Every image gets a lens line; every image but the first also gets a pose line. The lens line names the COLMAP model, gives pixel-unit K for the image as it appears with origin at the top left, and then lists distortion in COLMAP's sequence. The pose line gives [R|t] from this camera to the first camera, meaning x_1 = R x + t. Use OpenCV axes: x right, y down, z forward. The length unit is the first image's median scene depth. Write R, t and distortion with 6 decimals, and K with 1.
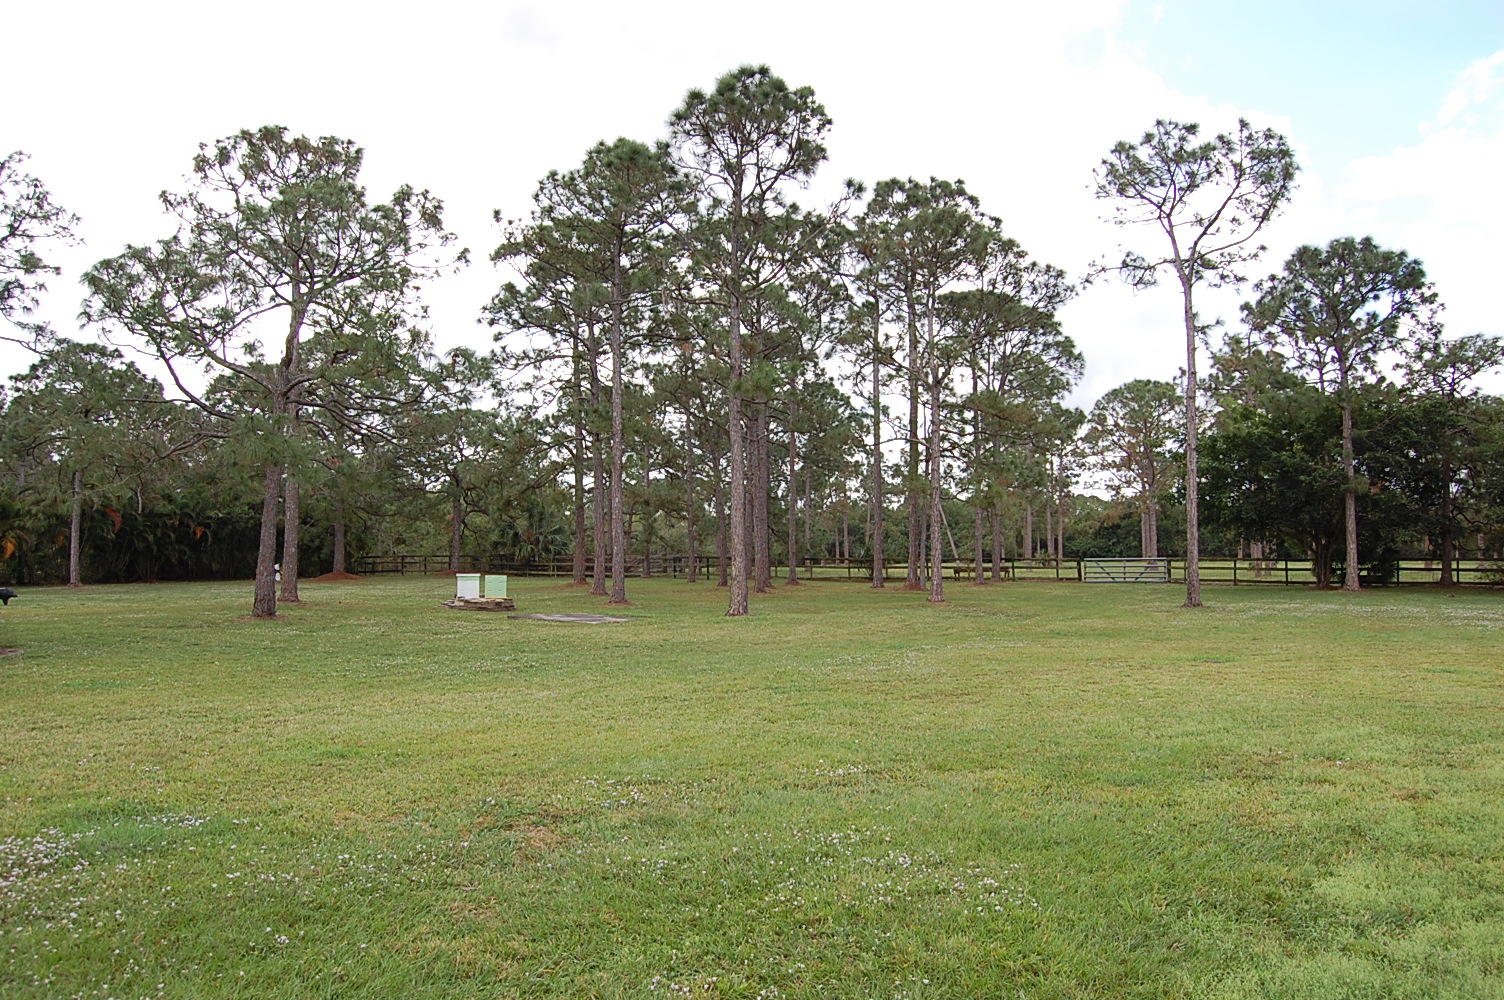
lens RADIAL K [[1176.9, 0, 769.0], [0, 1176.9, 500.3], [0, 0, 1]] dist [-0.092028, 0.037382]
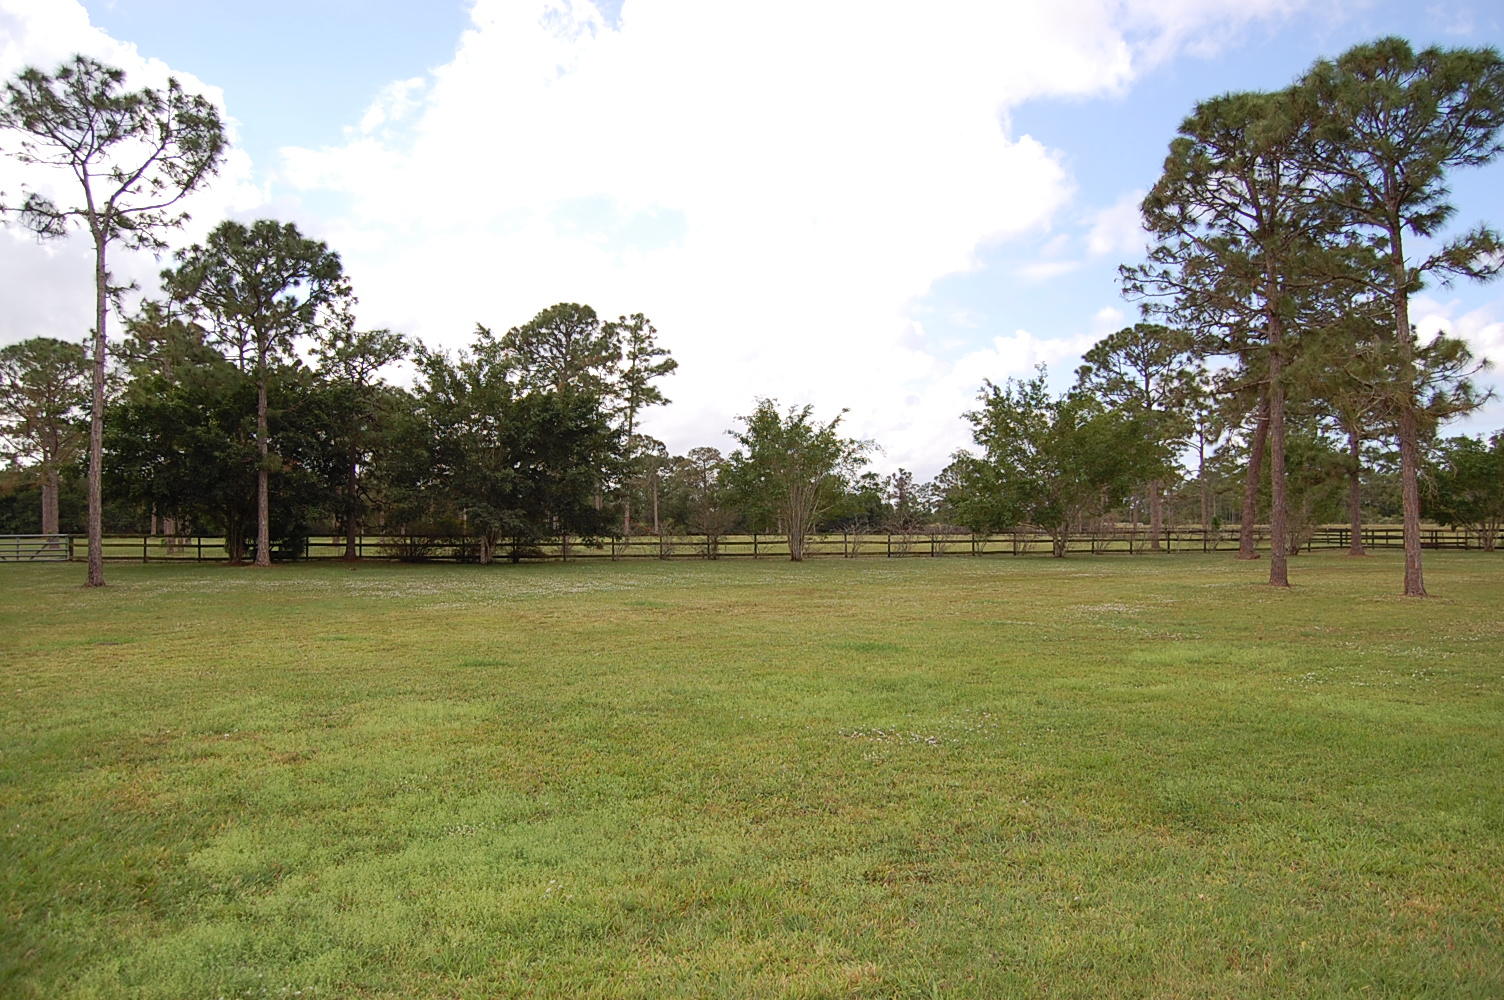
lens RADIAL K [[1176.9, 0, 769.0], [0, 1176.9, 500.3], [0, 0, 1]] dist [-0.092028, 0.037382]
pose [[0.640968, 0.015241, 0.767416, 0.003991], [-0.030853, 0.999506, 0.005918, 0.000016], [-0.766947, -0.027471, 0.641122, -0.003164]]
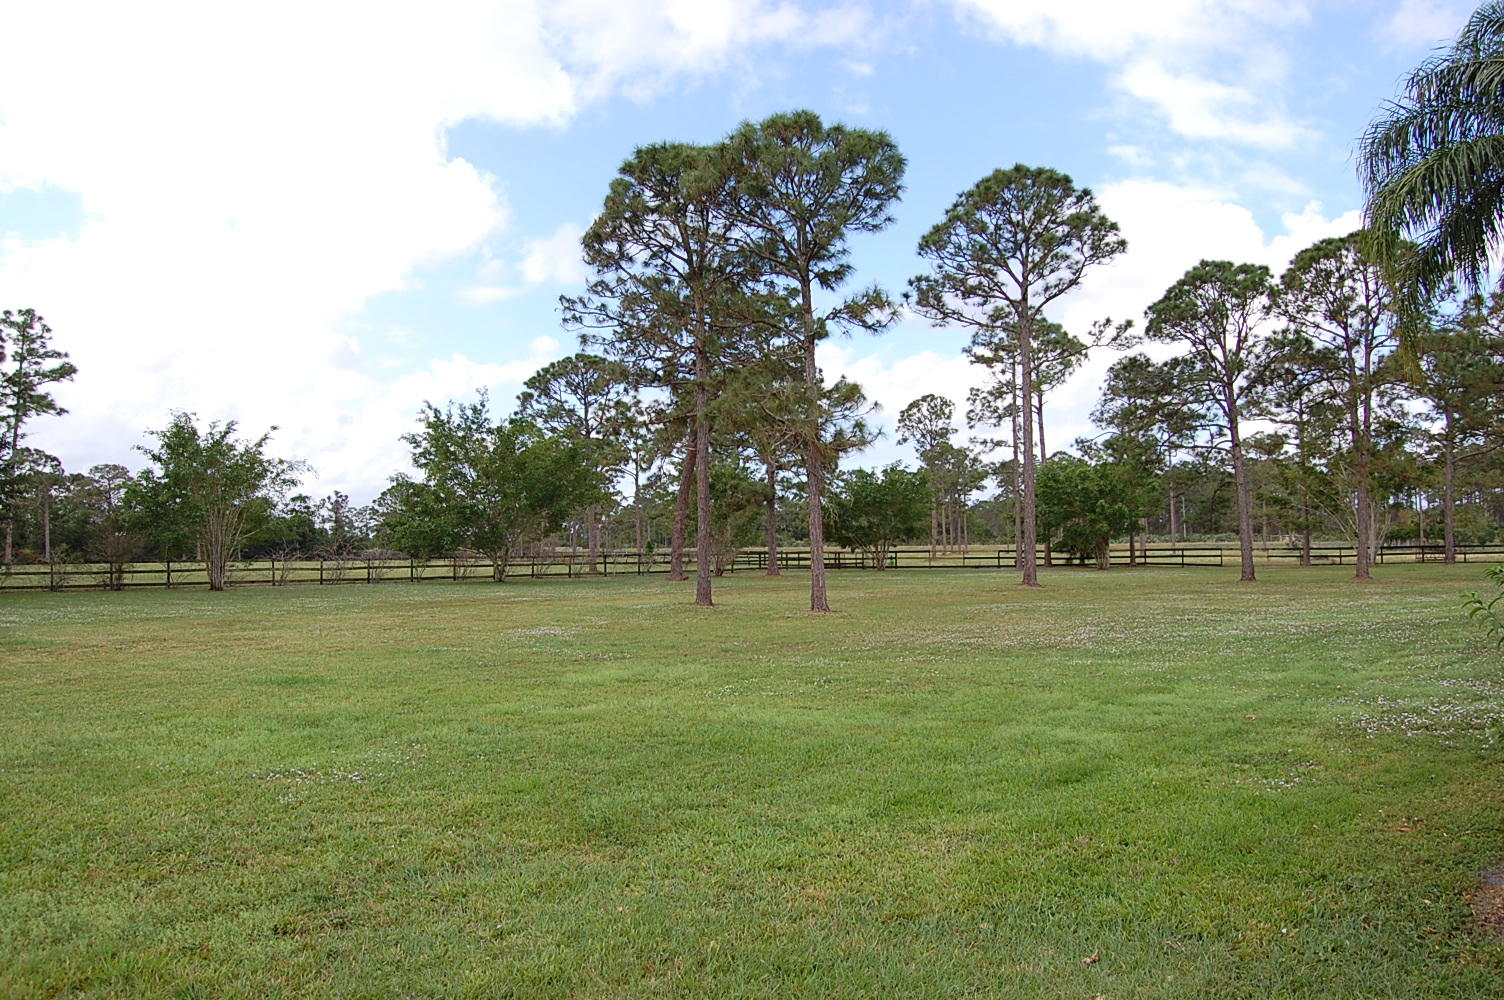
lens RADIAL K [[1176.9, 0, 769.0], [0, 1176.9, 500.3], [0, 0, 1]] dist [-0.092028, 0.037382]
pose [[0.227256, 0.036320, 0.973158, 0.006649], [-0.031730, 0.999050, -0.029877, -0.000127], [-0.973318, -0.024088, 0.228192, -0.005317]]
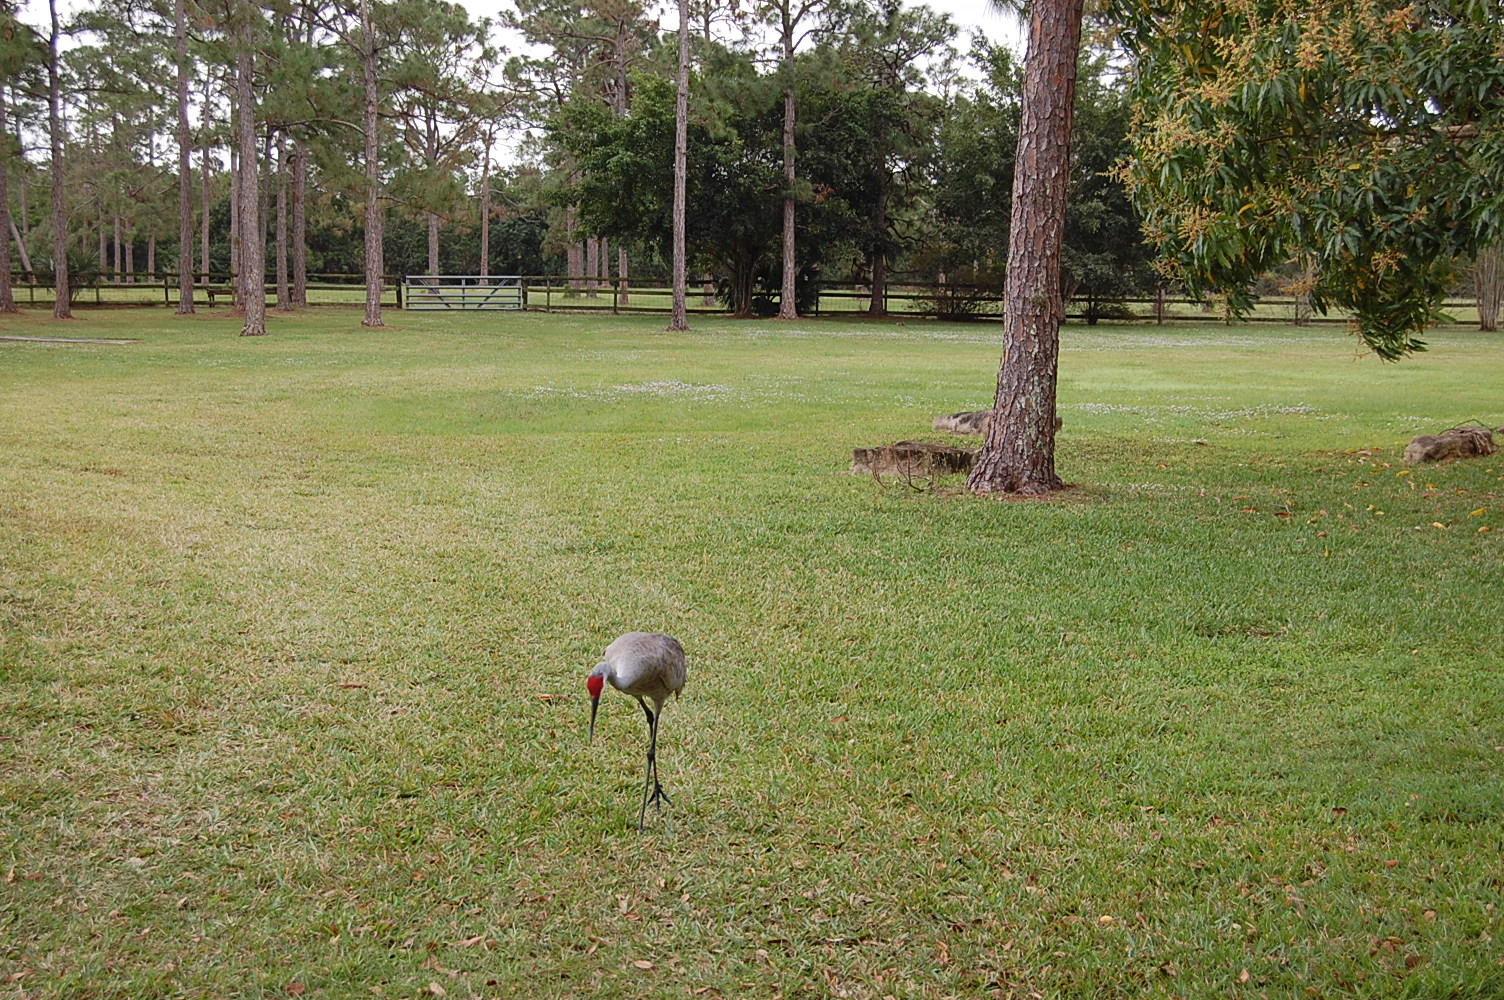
lens RADIAL K [[2463.8, 0, 752.0], [0, 2463.8, 500.0], [0, 0, 1]] dist [-0.024832, -0.060227]
pose [[0.851956, -0.035871, 0.522383, -0.437045], [-0.037265, 0.990967, 0.128823, -0.019426], [-0.522285, -0.129218, 0.842924, -0.487240]]
